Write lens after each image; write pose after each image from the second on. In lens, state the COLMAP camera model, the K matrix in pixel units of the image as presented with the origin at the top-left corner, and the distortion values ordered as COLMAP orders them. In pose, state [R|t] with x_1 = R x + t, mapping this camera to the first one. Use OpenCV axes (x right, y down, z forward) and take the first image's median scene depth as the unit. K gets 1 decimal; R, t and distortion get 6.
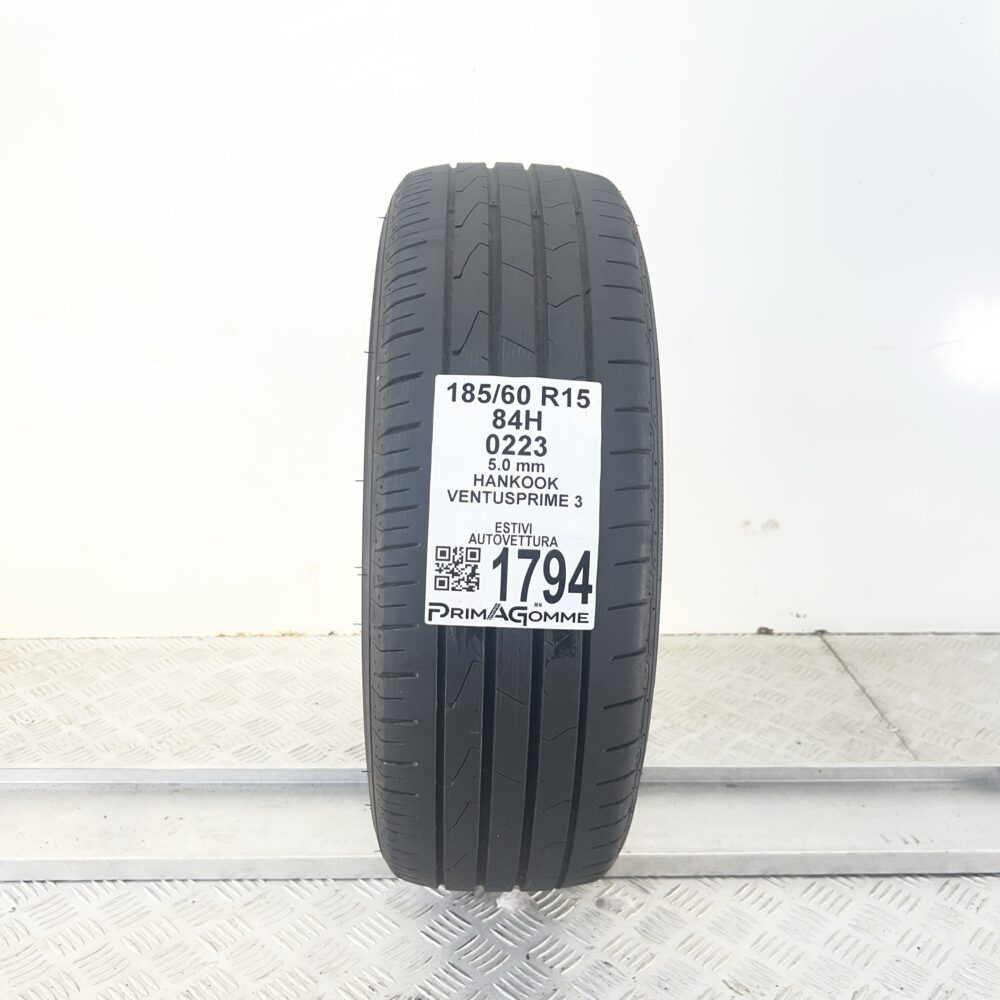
lens RADIAL K [[1003.1, 0, 497.6], [0, 1003.1, 499.5], [0, 0, 1]] dist [0.011392, 0.000000]
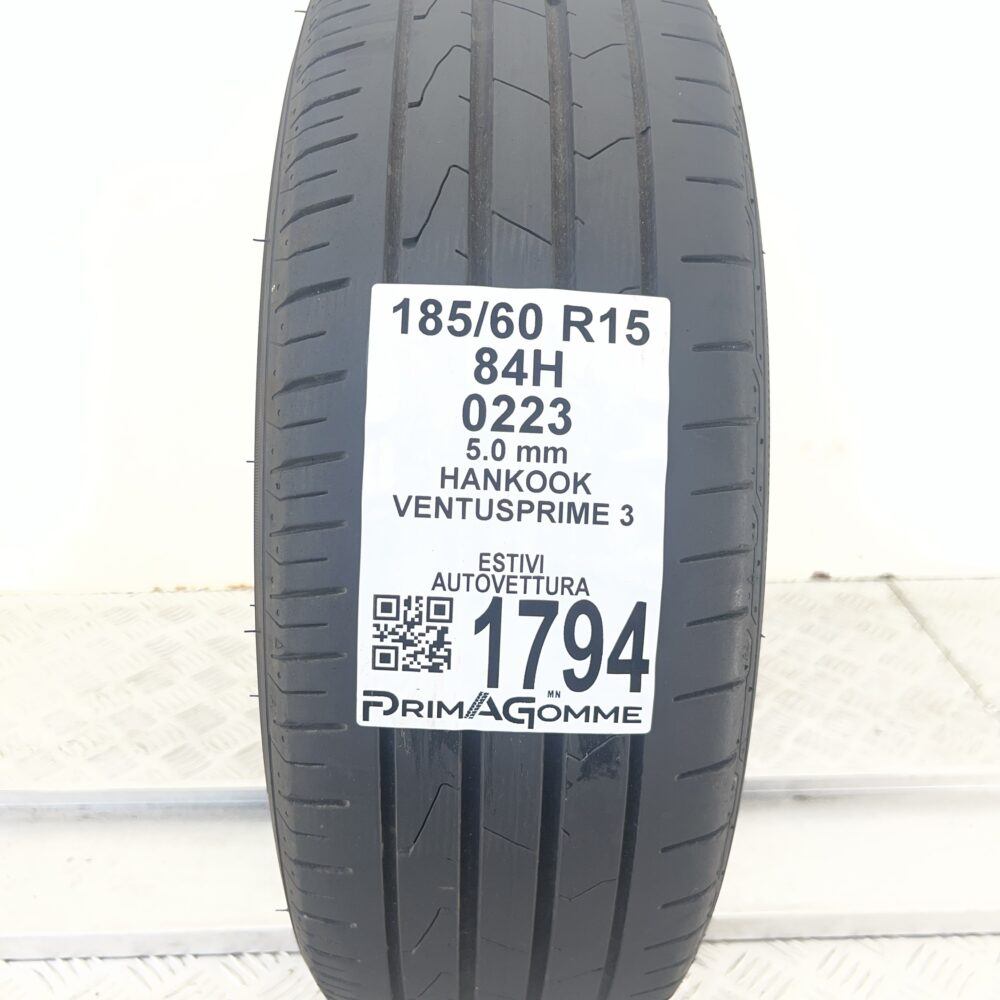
lens RADIAL K [[1003.1, 0, 503.8], [0, 1003.1, 501.7], [0, 0, 1]] dist [0.011392, 0.000000]
pose [[0.999985, 0.001479, -0.005349, 0.014348], [-0.000837, 0.992993, 0.118167, -0.070438], [0.005487, -0.118161, 0.992979, 0.436798]]
